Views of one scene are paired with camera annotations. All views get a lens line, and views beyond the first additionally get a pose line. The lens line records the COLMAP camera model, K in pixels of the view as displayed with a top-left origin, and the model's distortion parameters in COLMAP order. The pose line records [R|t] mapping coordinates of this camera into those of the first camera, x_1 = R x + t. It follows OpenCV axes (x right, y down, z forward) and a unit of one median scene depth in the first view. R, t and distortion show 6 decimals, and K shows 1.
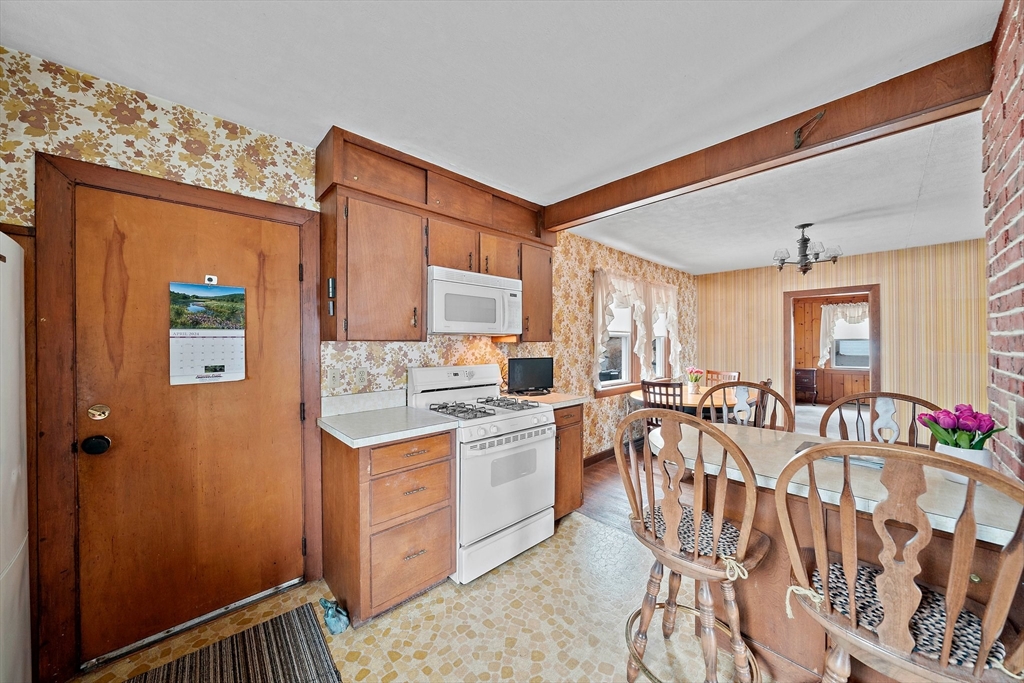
lens RADIAL K [[354.3, 0, 512.3], [0, 354.3, 345.8], [0, 0, 1]] dist [-0.005695, -0.000139]
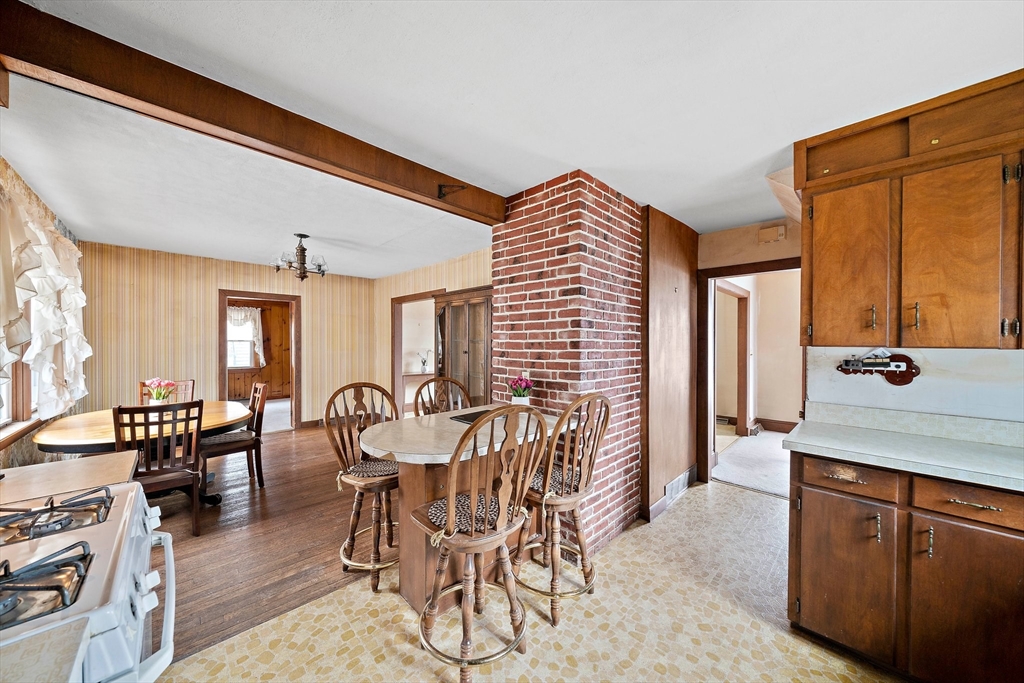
lens RADIAL K [[354.3, 0, 505.5], [0, 354.3, 342.2], [0, 0, 1]] dist [-0.005695, -0.000139]
pose [[0.004805, 0.006684, 0.999966, -0.313460], [0.003906, 0.999970, -0.006703, -0.007861], [-0.999981, 0.003938, 0.004779, 0.492657]]
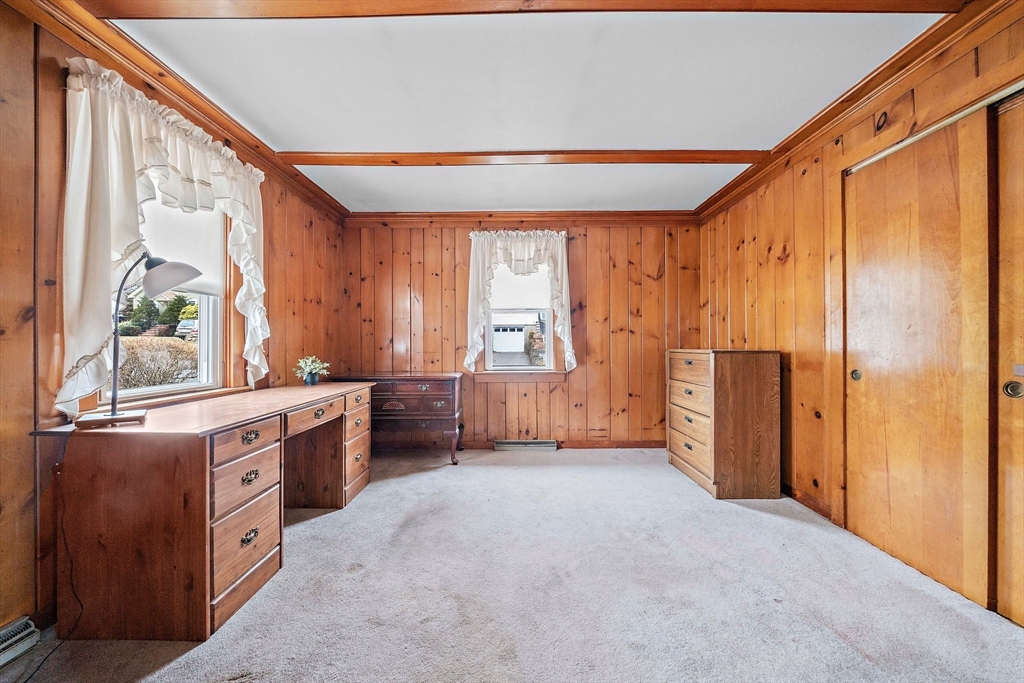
lens RADIAL K [[354.3, 0, 514.0], [0, 354.3, 341.0], [0, 0, 1]] dist [-0.005695, -0.000139]
pose [[0.688533, 0.009143, 0.725147, 1.752545], [0.002550, 0.999884, -0.015029, 0.093280], [-0.725200, 0.012197, 0.688430, 1.936628]]
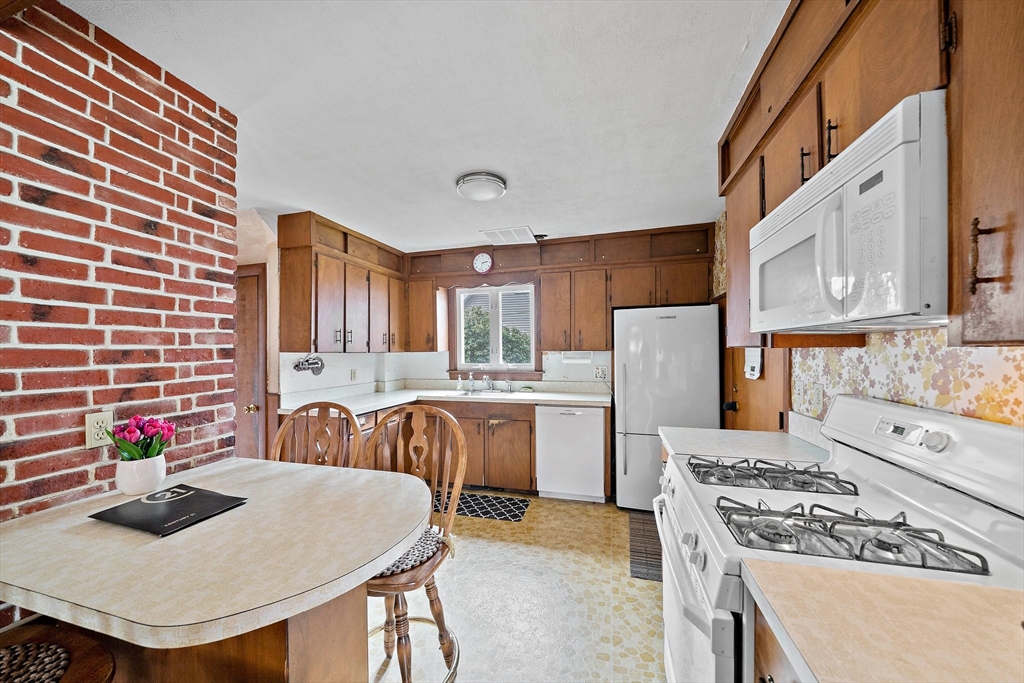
lens RADIAL K [[354.3, 0, 515.0], [0, 354.3, 351.3], [0, 0, 1]] dist [-0.005695, -0.000139]
pose [[-0.855991, 0.012264, -0.516845, 0.380557], [0.007646, 0.999910, 0.011062, -0.012648], [0.516934, 0.005517, -0.856008, 1.065886]]
